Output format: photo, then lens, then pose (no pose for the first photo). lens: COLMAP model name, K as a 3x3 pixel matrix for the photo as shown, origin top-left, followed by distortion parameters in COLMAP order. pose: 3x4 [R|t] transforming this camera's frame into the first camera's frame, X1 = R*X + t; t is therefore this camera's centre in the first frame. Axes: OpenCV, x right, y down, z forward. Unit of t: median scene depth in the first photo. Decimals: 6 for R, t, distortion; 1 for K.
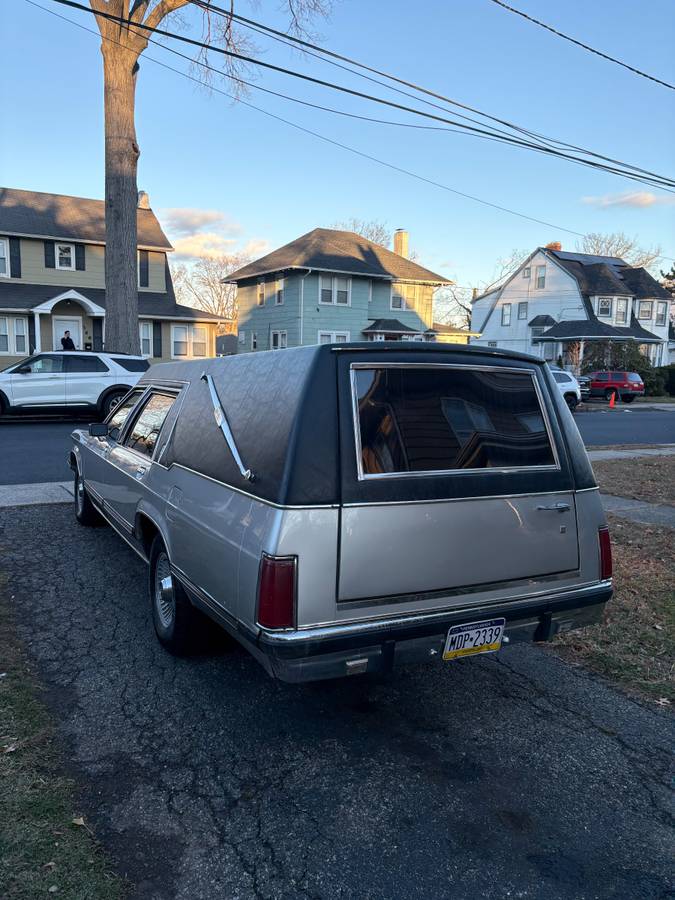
lens RADIAL K [[678.8, 0, 333.6], [0, 678.8, 449.5], [0, 0, 1]] dist [0.027223, -0.033224]
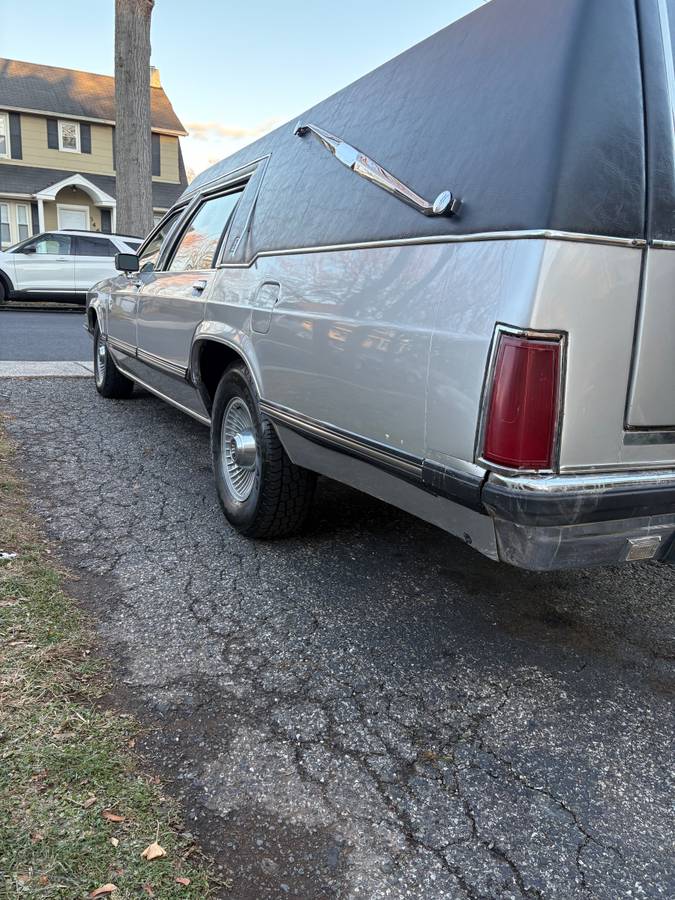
lens RADIAL K [[685.1, 0, 329.0], [0, 685.1, 465.1], [0, 0, 1]] dist [0.008533, 0.007403]
pose [[0.999249, 0.035728, -0.015005, -0.139413], [-0.033393, 0.990370, 0.134358, 0.120711], [0.019660, -0.133756, 0.990819, 0.294145]]
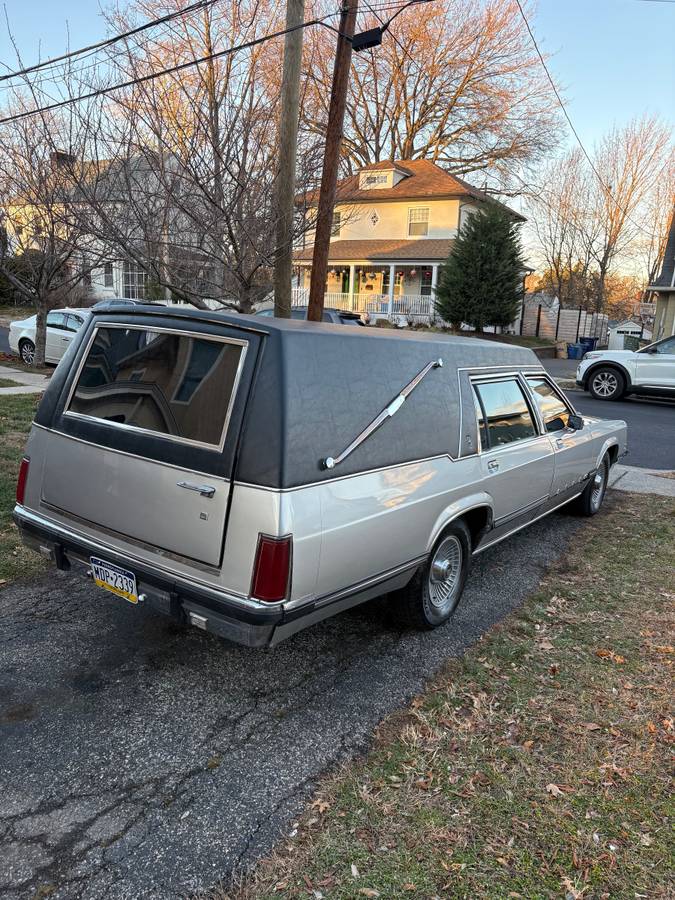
lens RADIAL K [[678.8, 0, 333.6], [0, 678.8, 449.5], [0, 0, 1]] dist [0.027223, -0.033224]
pose [[0.456487, 0.175799, -0.872189, 0.917727], [-0.154719, 0.981035, 0.116761, -0.077587], [0.876174, 0.081645, 0.475030, 0.552321]]
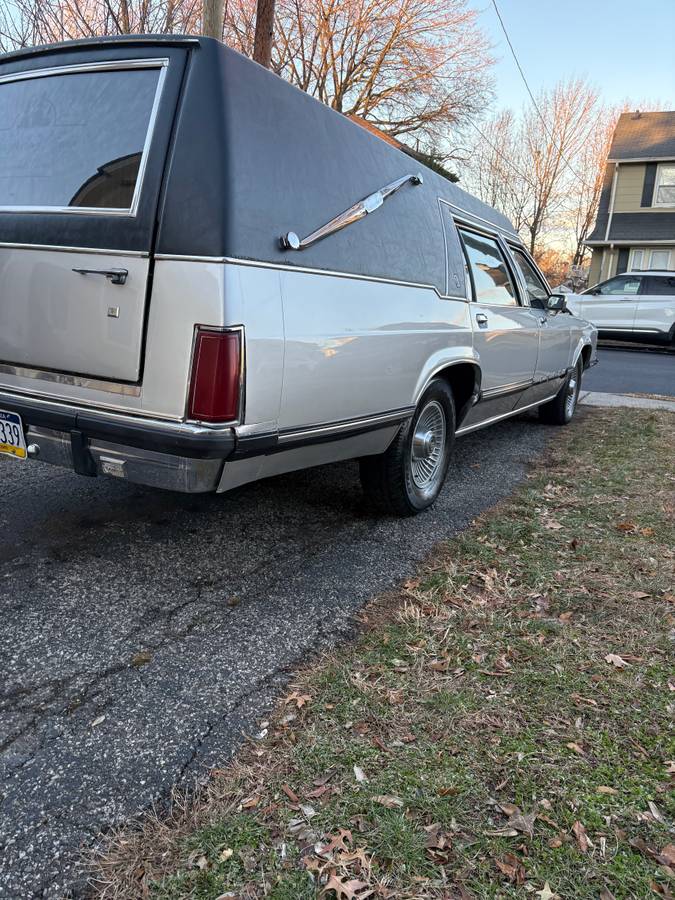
lens RADIAL K [[684.7, 0, 326.0], [0, 684.7, 454.3], [0, 0, 1]] dist [0.008864, 0.002712]
pose [[0.533351, 0.193390, -0.823491, 0.763129], [-0.137512, 0.980388, 0.141173, 0.101050], [0.834642, 0.037946, 0.549484, 0.634339]]
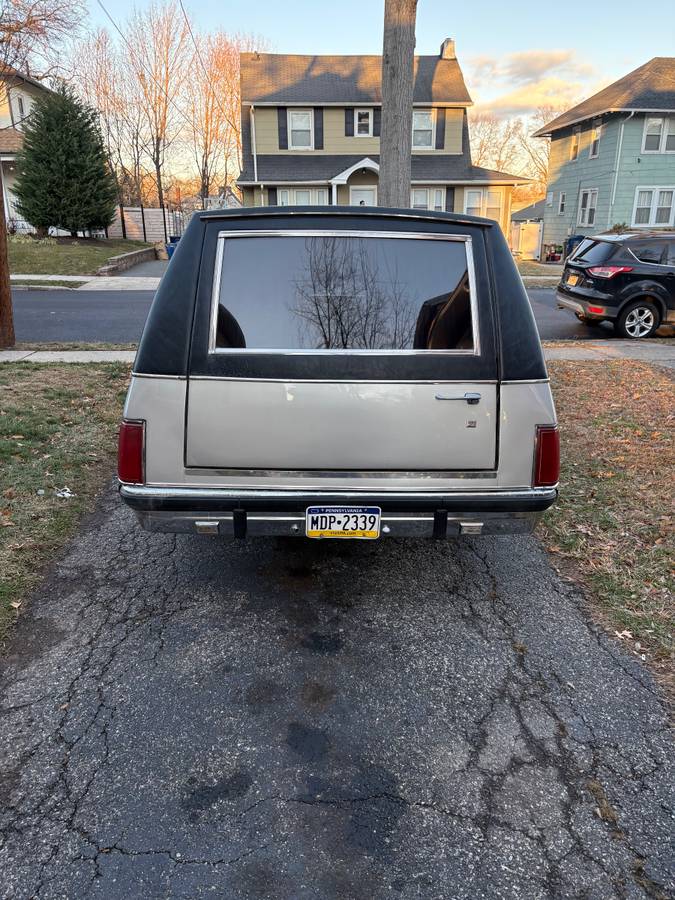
lens RADIAL K [[684.4, 0, 337.5], [0, 684.4, 450.0], [0, 0, 1]] dist [0.043028, -0.052356]
pose [[0.897293, 0.111272, -0.427181, 0.437676], [-0.031898, 0.981523, 0.188666, -0.008818], [0.440281, -0.155662, 0.884264, 0.096322]]
